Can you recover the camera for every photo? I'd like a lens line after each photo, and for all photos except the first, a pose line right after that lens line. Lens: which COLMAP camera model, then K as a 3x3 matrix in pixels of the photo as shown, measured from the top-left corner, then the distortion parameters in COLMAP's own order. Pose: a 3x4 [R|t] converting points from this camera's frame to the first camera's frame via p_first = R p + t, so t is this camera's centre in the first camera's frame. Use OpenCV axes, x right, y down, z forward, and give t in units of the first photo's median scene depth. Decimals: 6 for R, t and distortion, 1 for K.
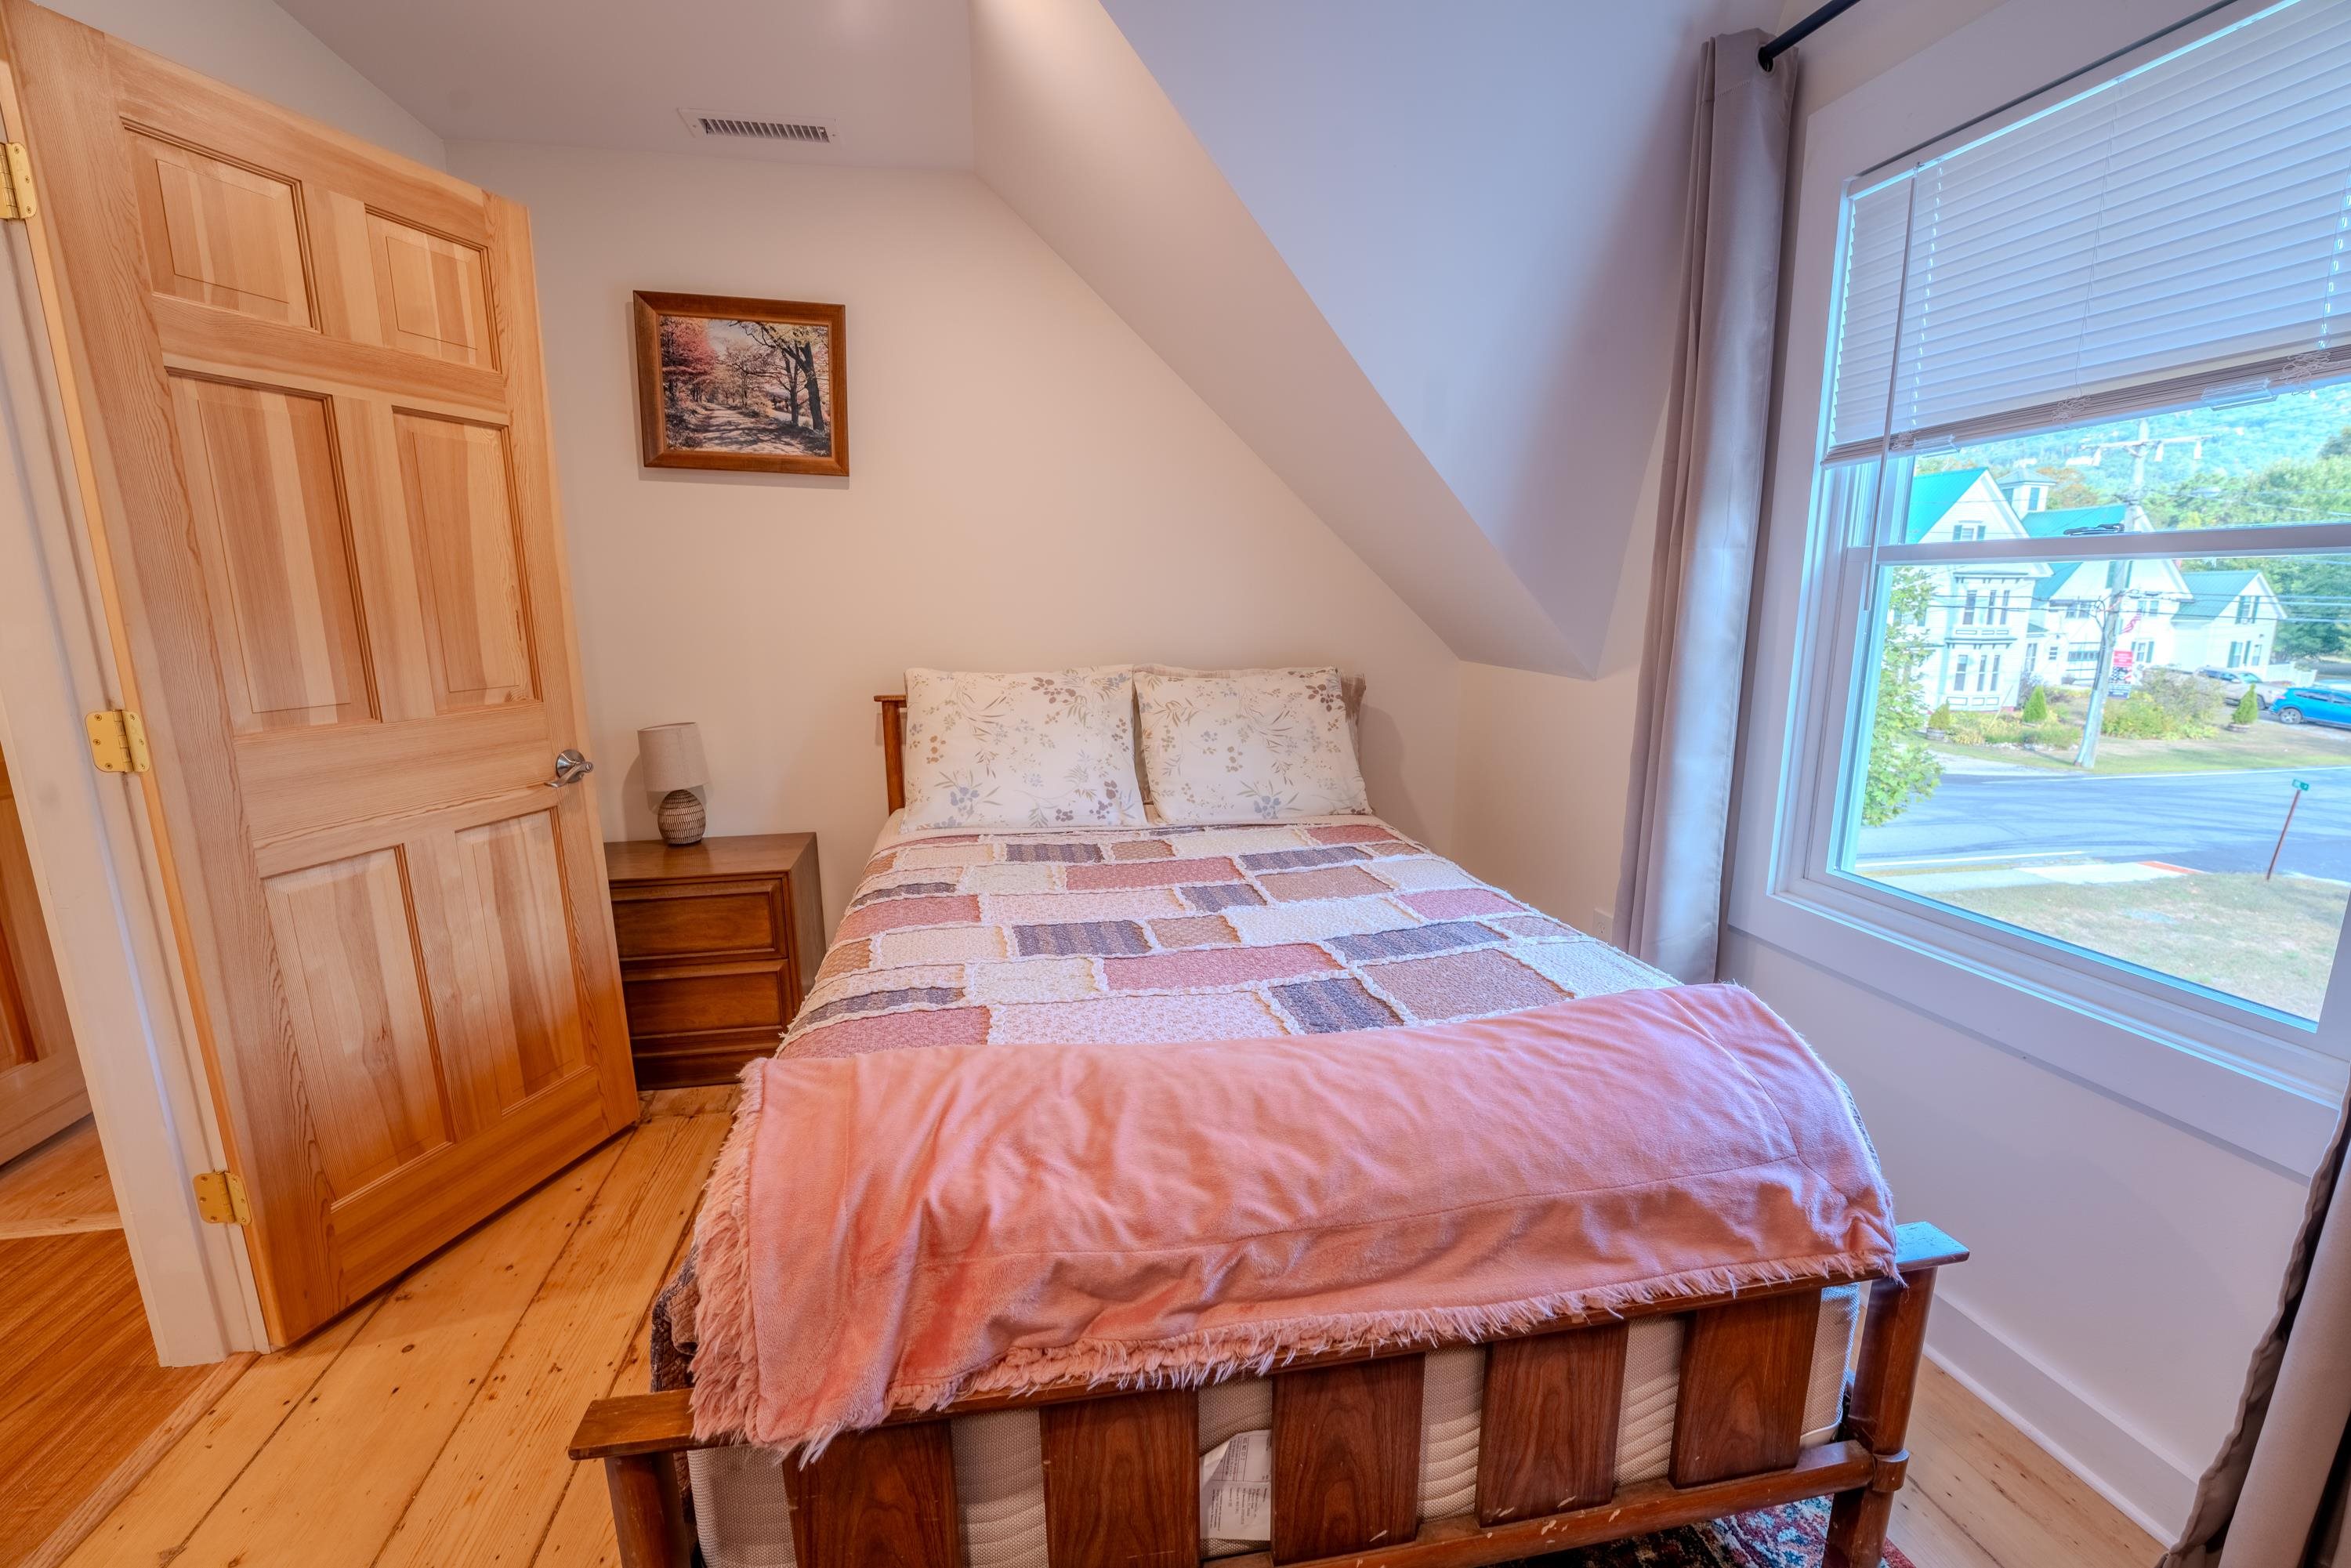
lens RADIAL K [[953.3, 0, 1171.5], [0, 953.3, 782.8], [0, 0, 1]] dist [-0.028271, 0.000752]
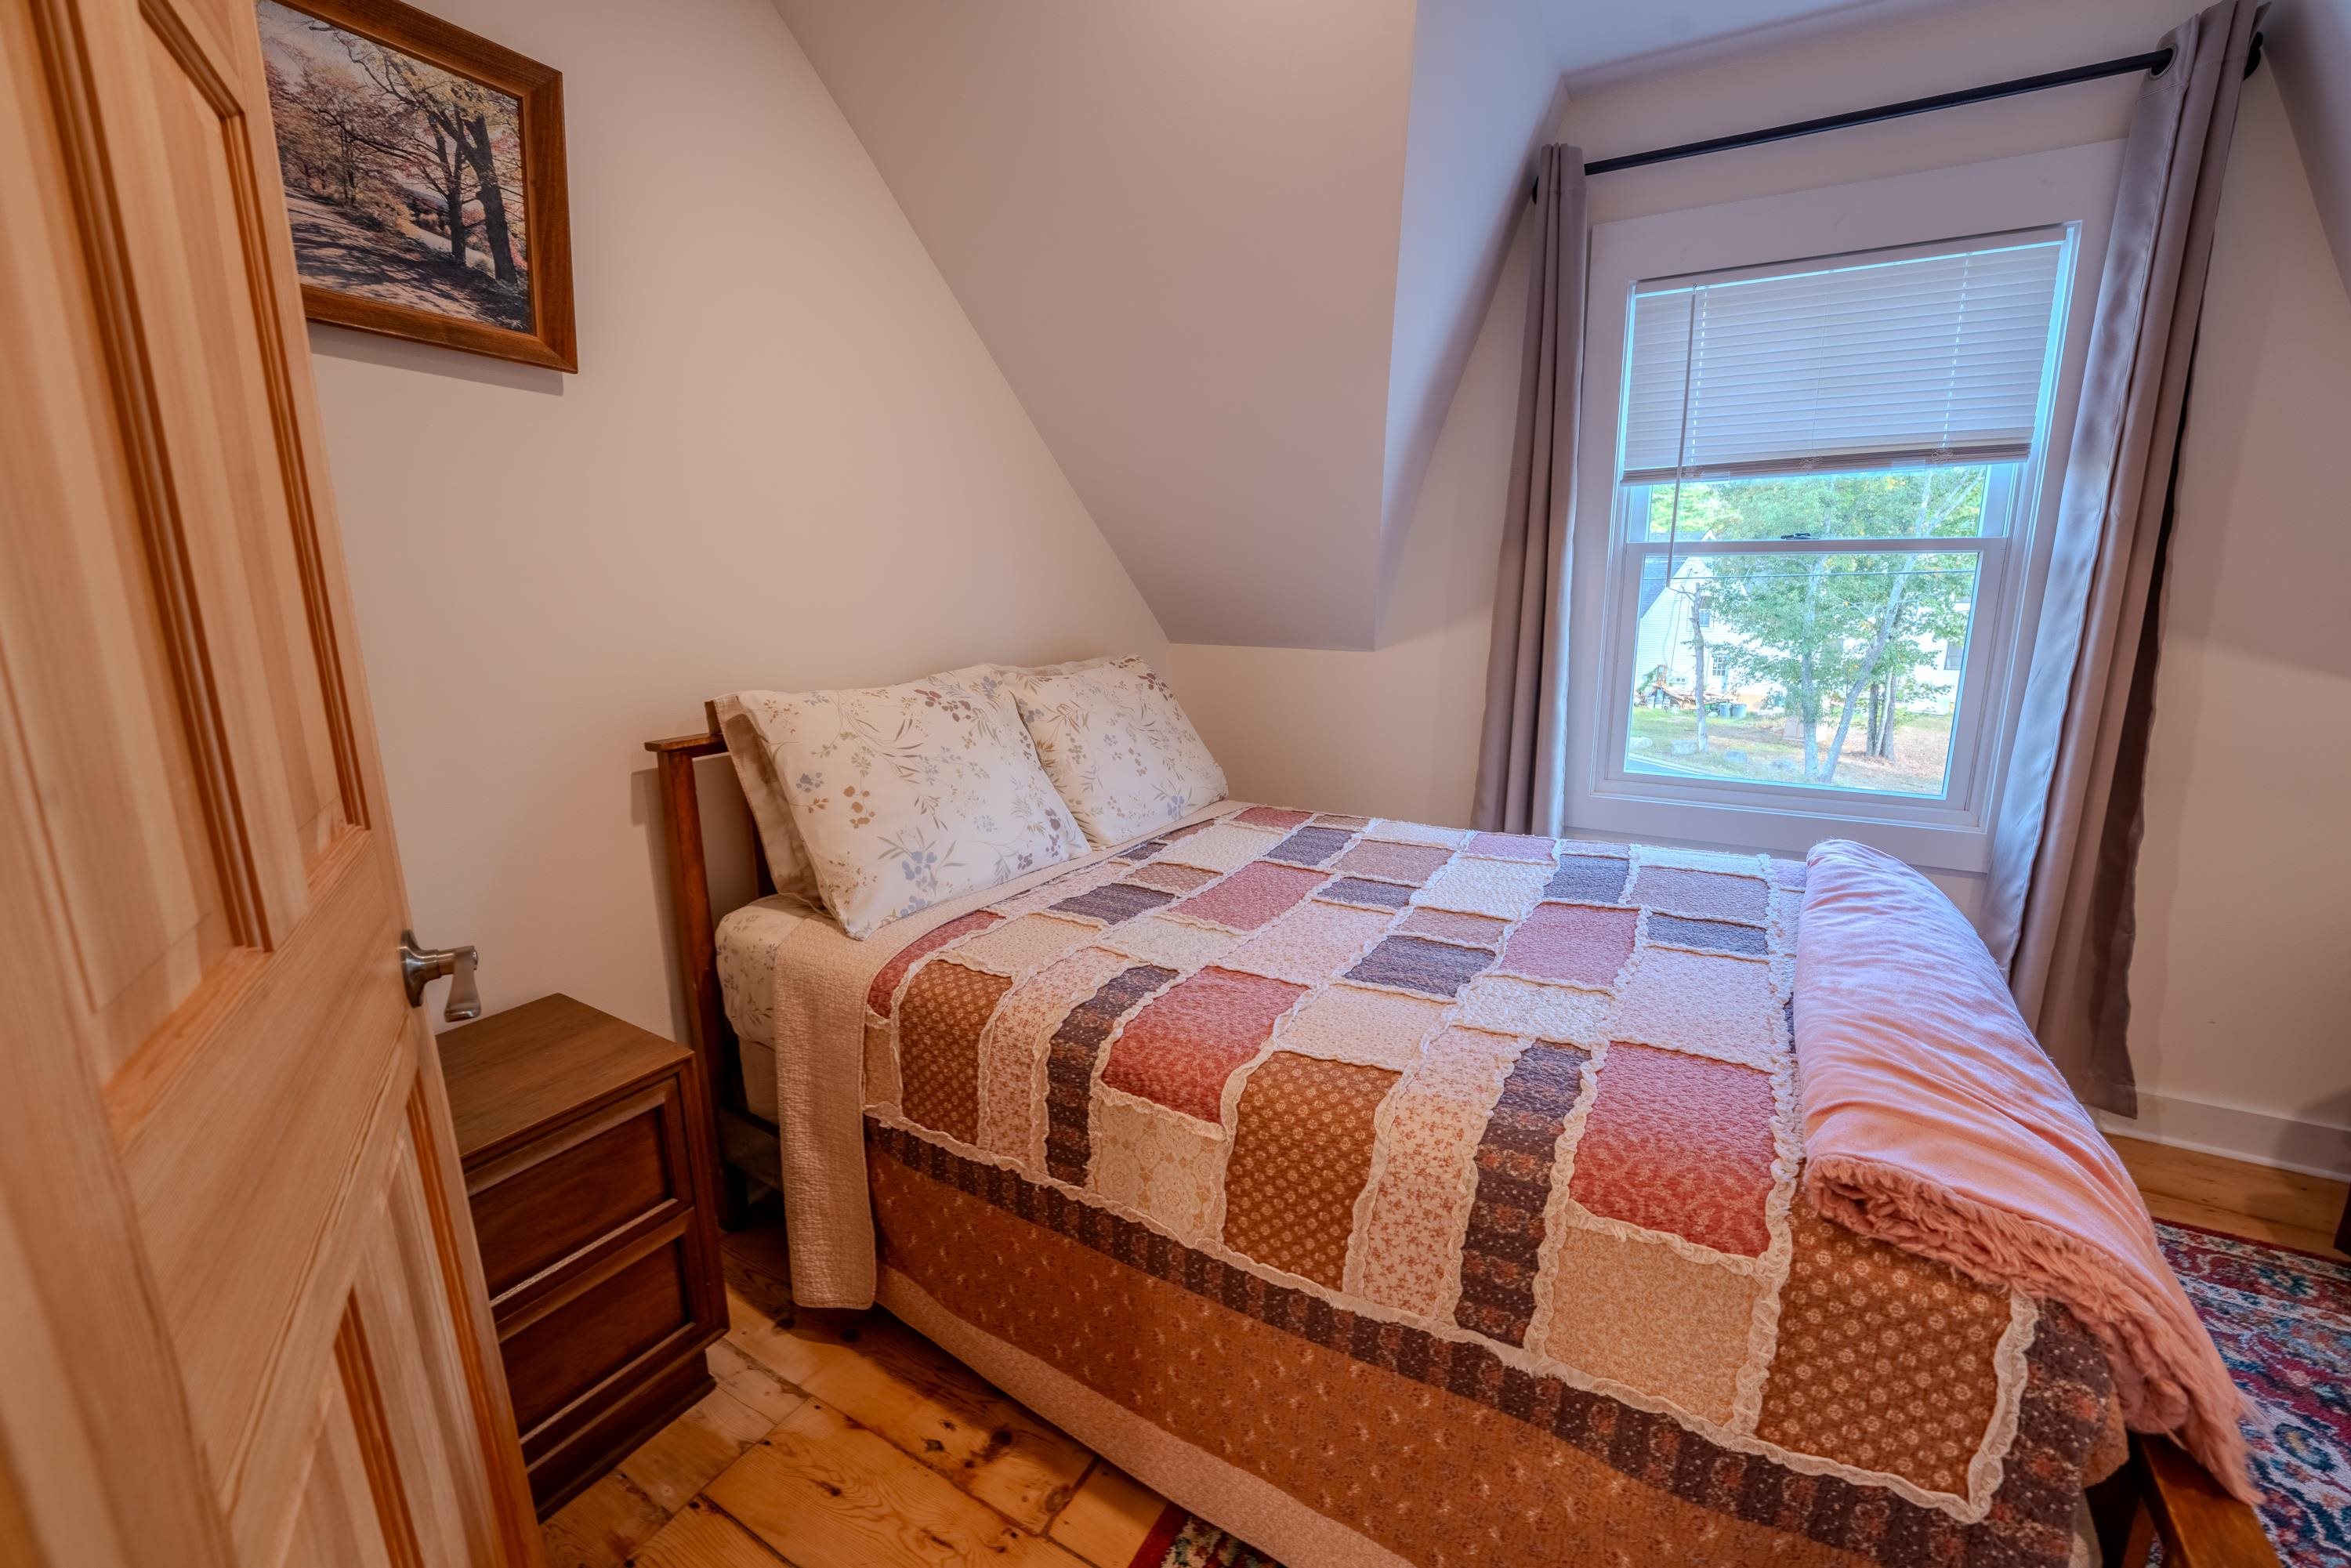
lens RADIAL K [[953.3, 0, 1171.5], [0, 953.3, 782.8], [0, 0, 1]] dist [-0.028271, 0.000752]
pose [[0.669895, -0.153088, 0.726502, -0.593188], [0.147333, 0.986462, 0.072014, -0.068061], [-0.727691, 0.058796, 0.683381, 0.382207]]
